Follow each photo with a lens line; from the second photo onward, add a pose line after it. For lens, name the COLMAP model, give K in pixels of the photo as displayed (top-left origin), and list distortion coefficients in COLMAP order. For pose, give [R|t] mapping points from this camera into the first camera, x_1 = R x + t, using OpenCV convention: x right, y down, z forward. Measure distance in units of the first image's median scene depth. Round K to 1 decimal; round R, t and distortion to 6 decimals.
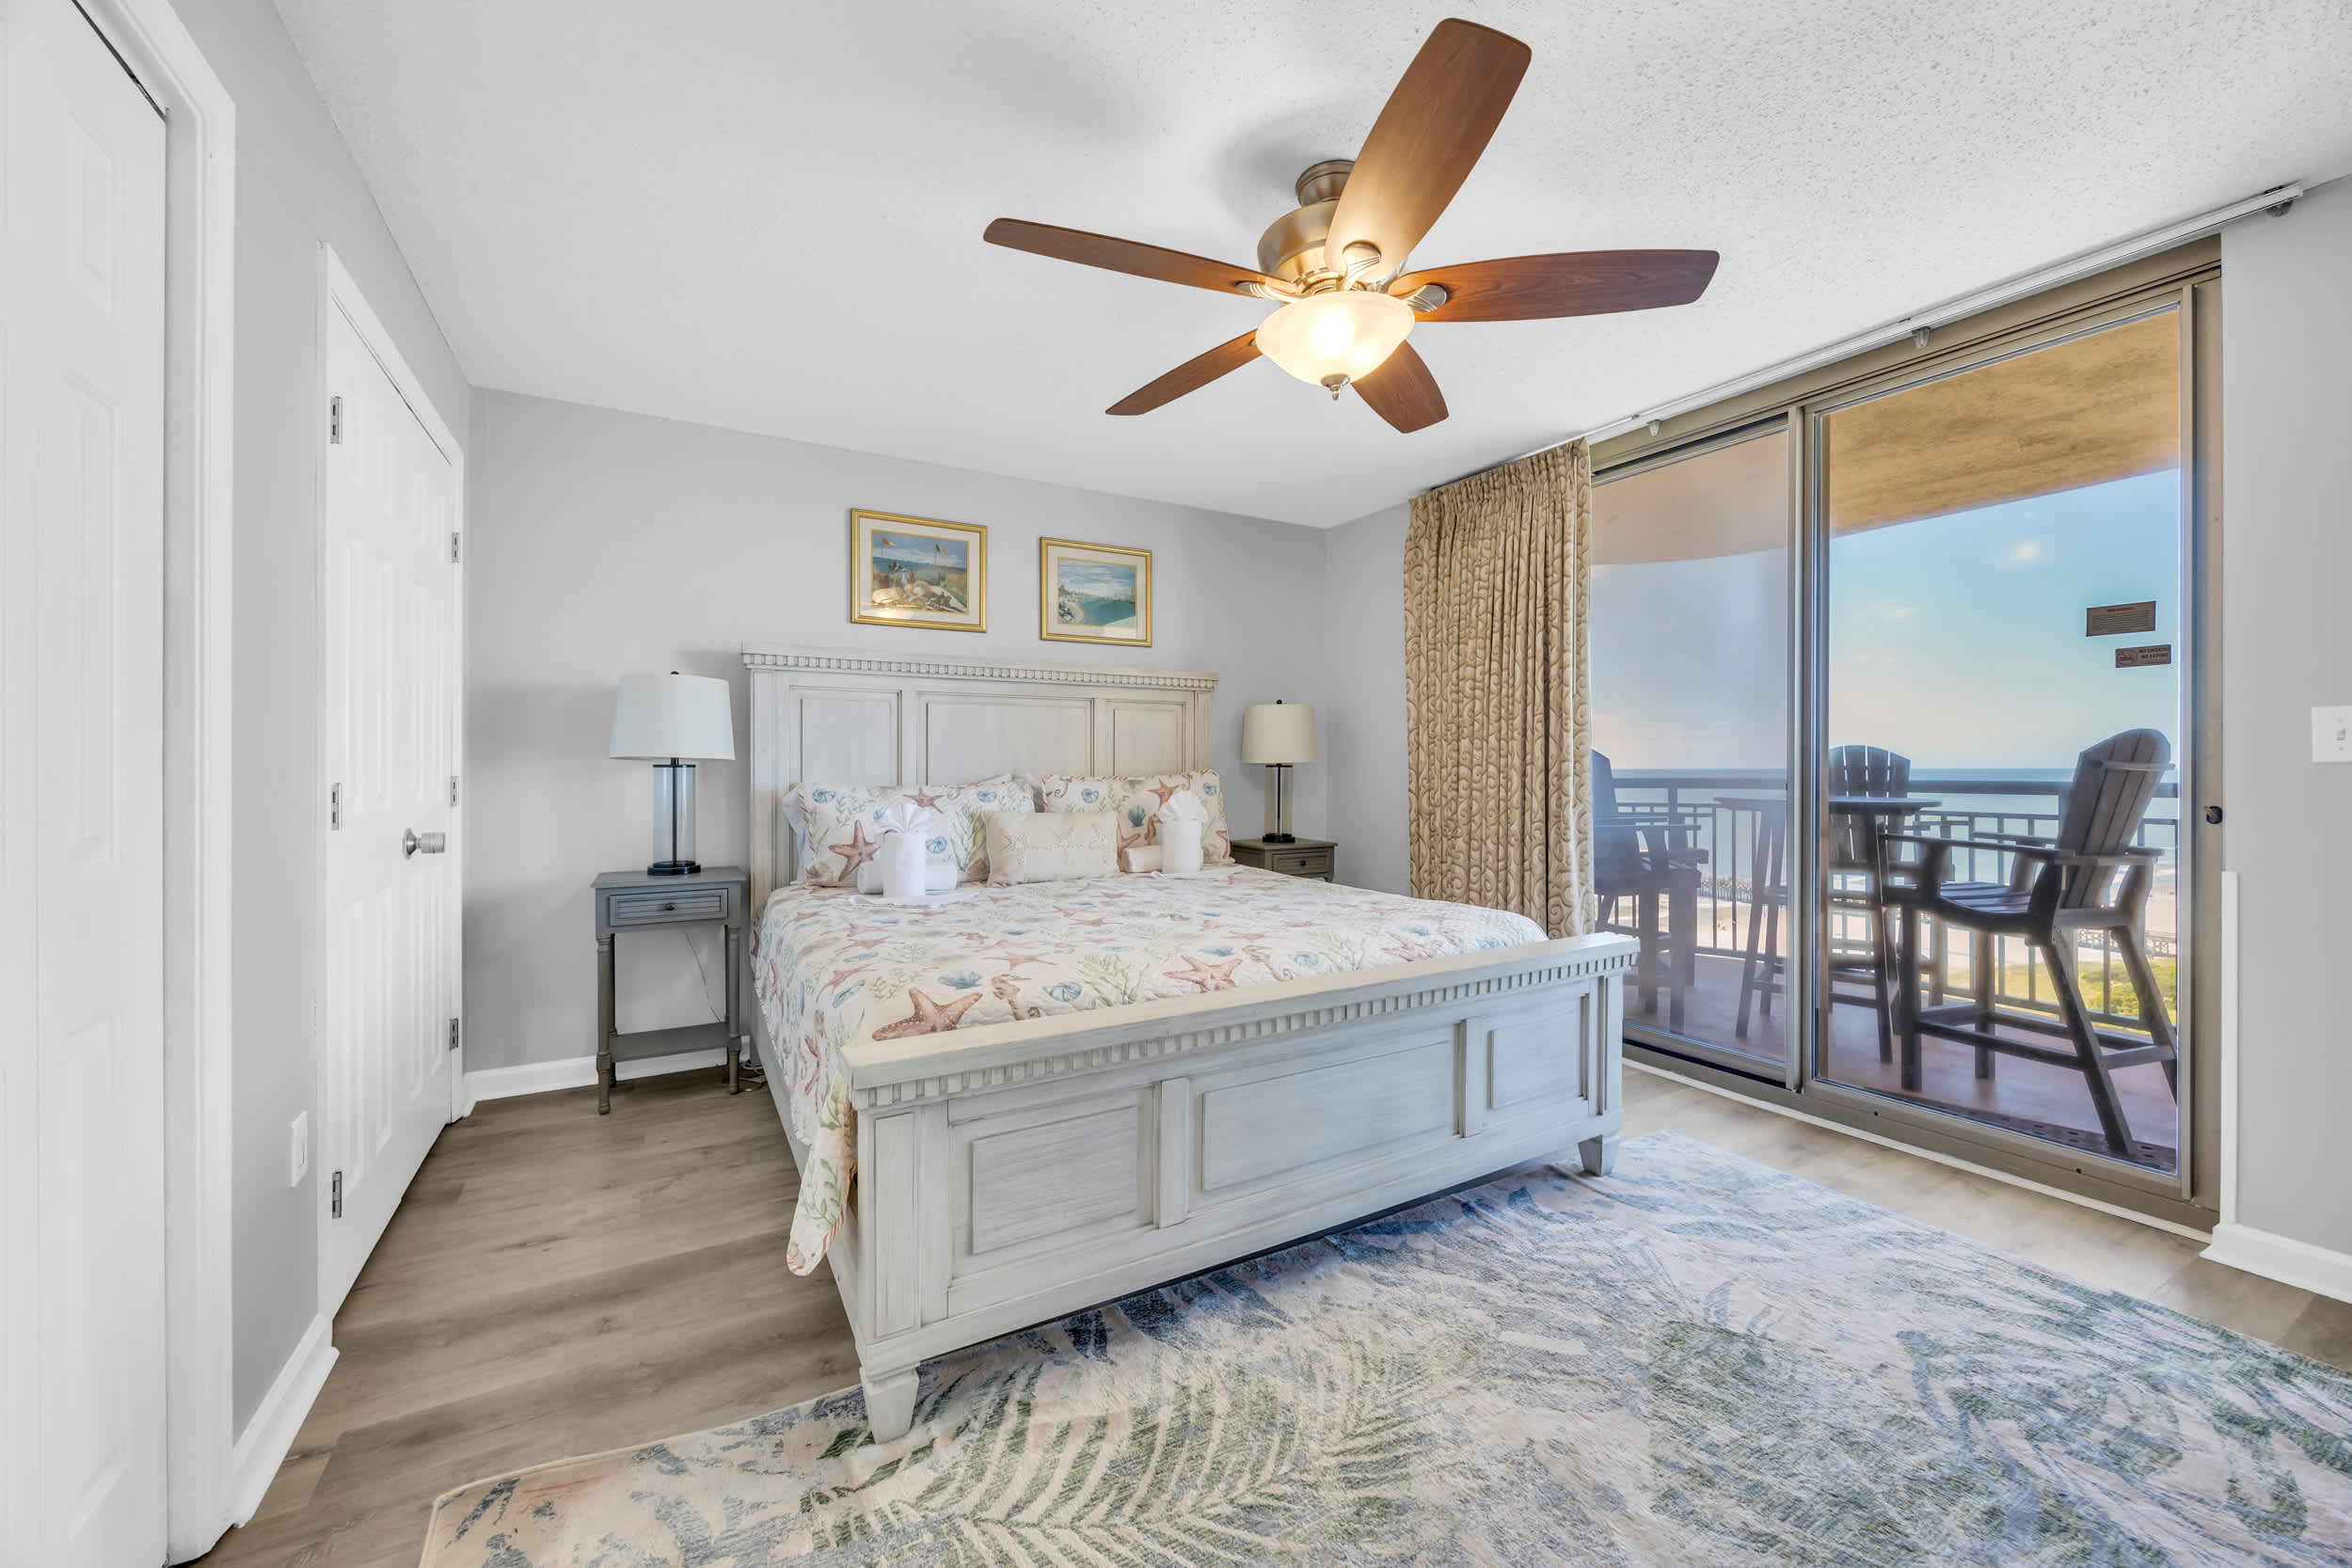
lens RADIAL K [[1045.3, 0, 1206.9], [0, 1045.3, 767.6], [0, 0, 1]] dist [-0.001505, -0.000064]
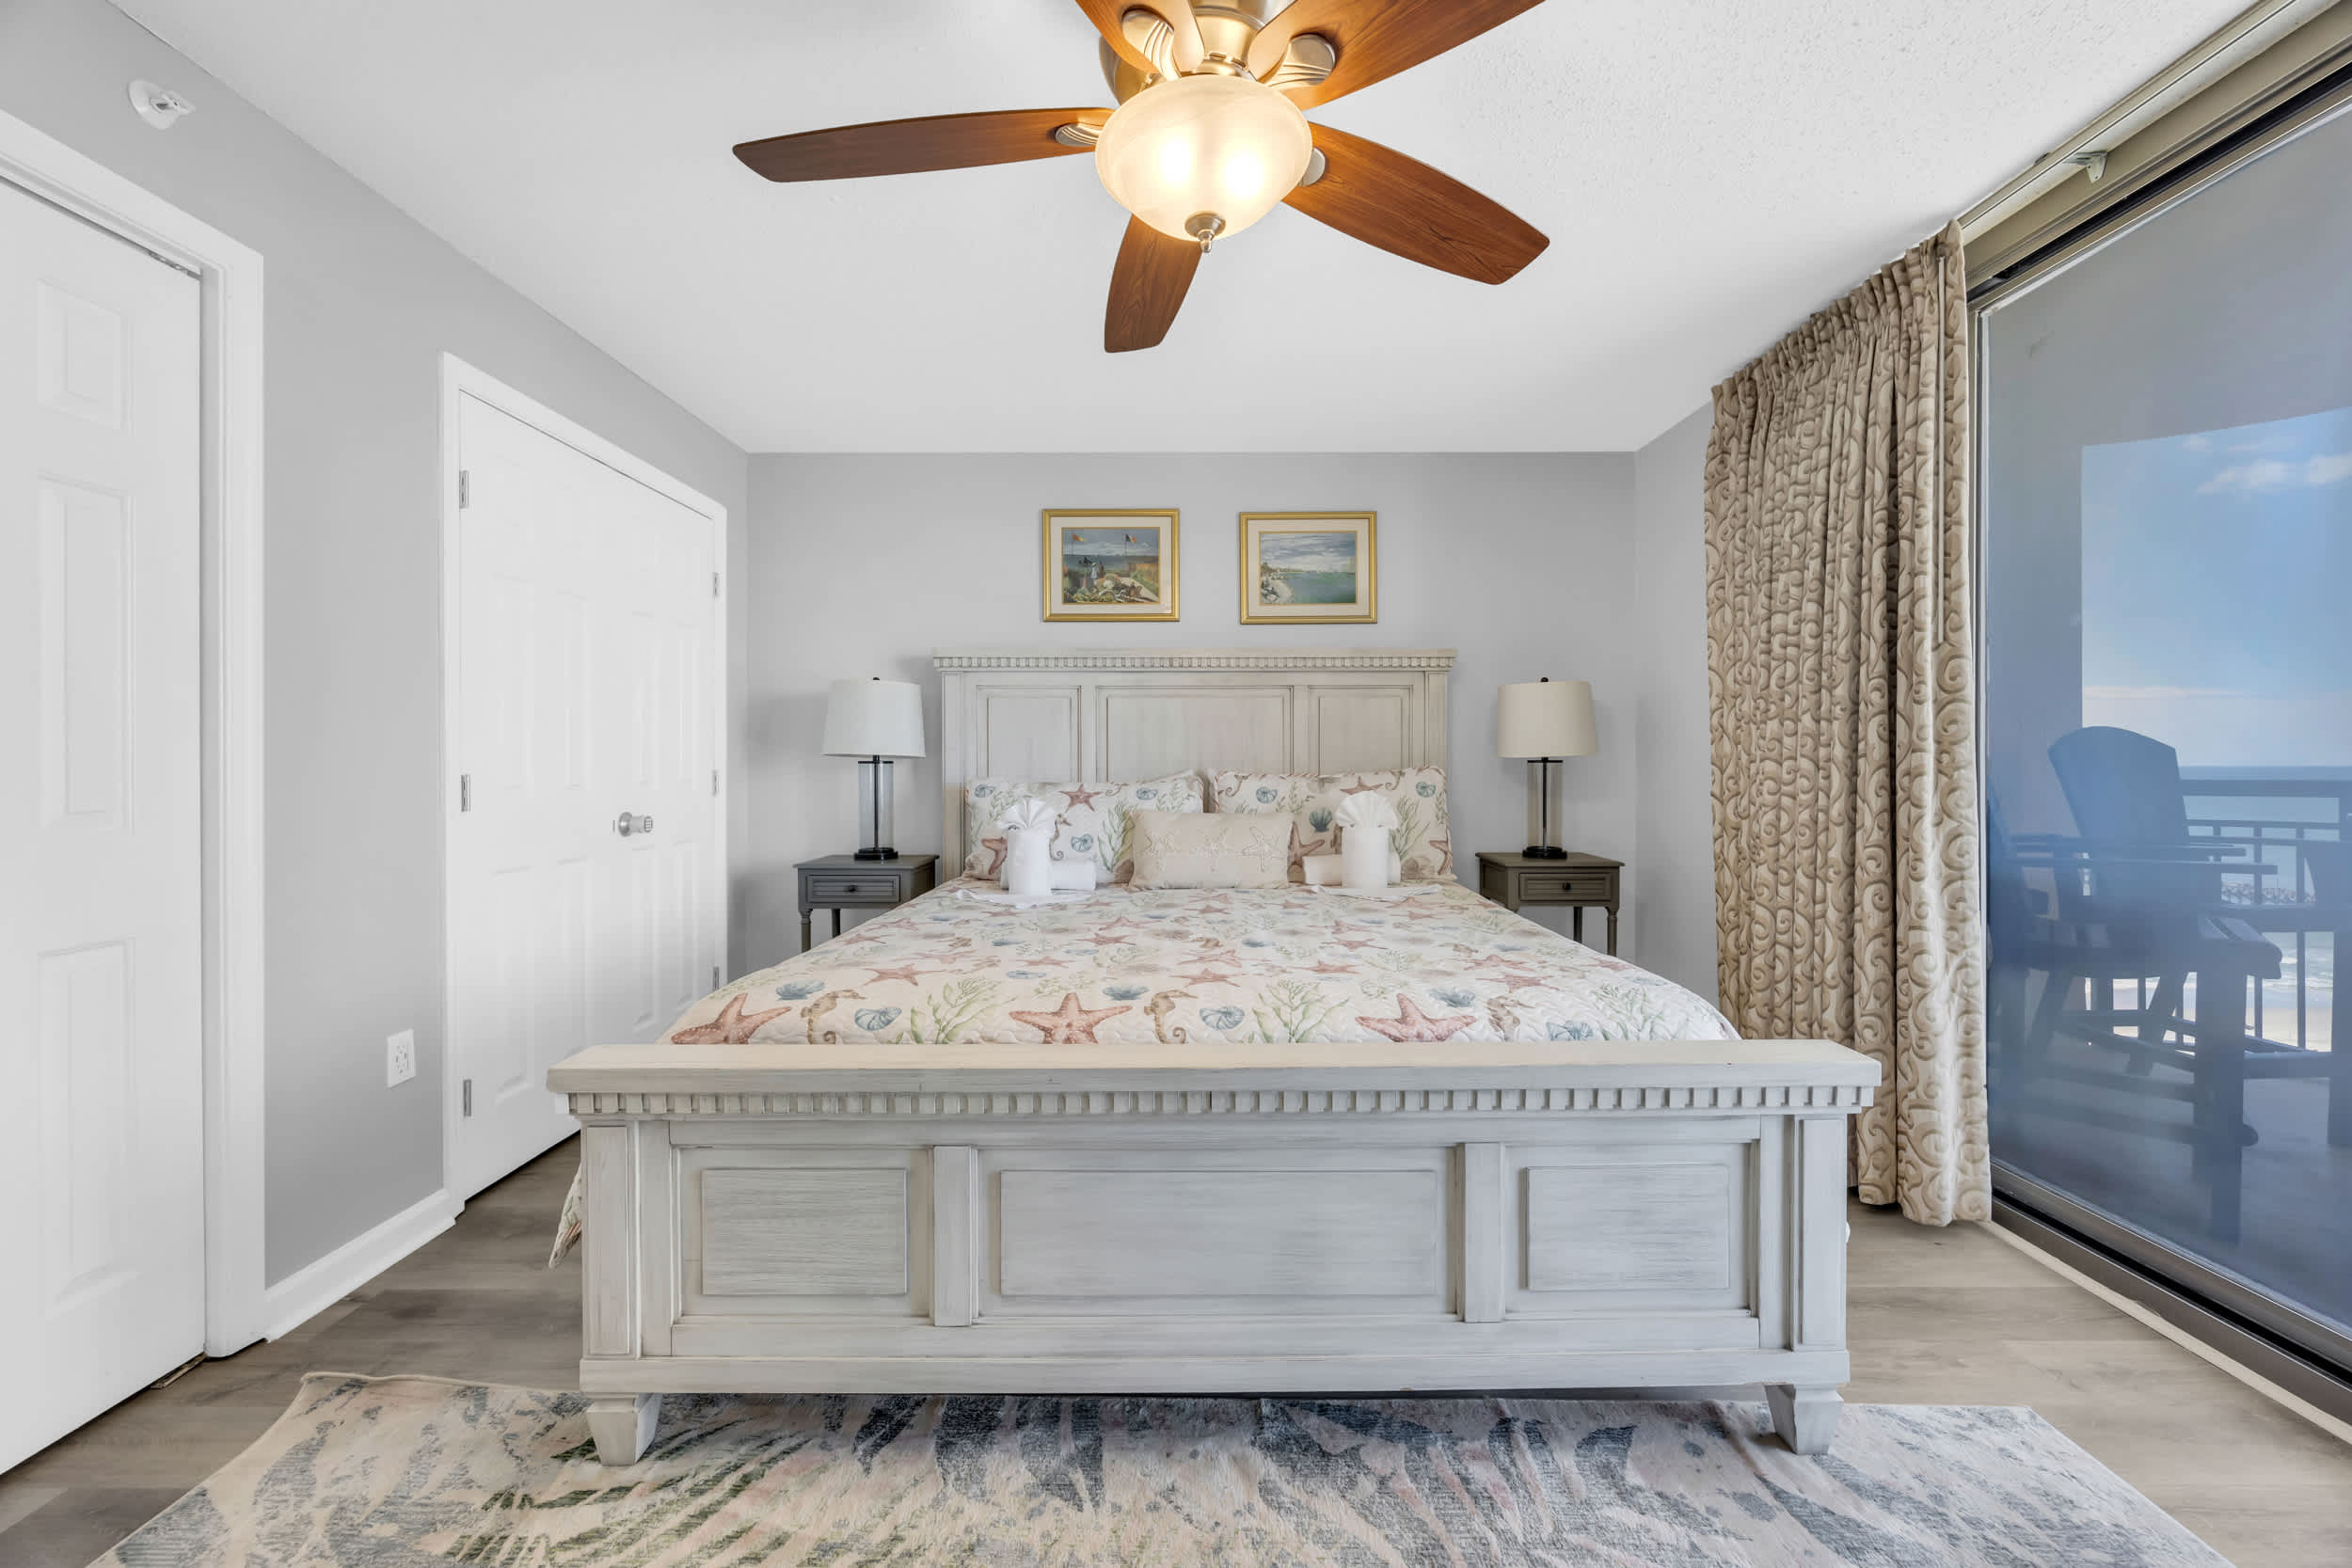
lens RADIAL K [[999.4, 0, 1183.9], [0, 999.4, 765.4], [0, 0, 1]] dist [-0.003393, -0.000175]
pose [[0.828432, -0.001244, -0.560088, 0.340211], [0.000527, 0.999999, -0.001442, 0.003347], [0.560090, 0.000899, 0.828432, 0.286038]]
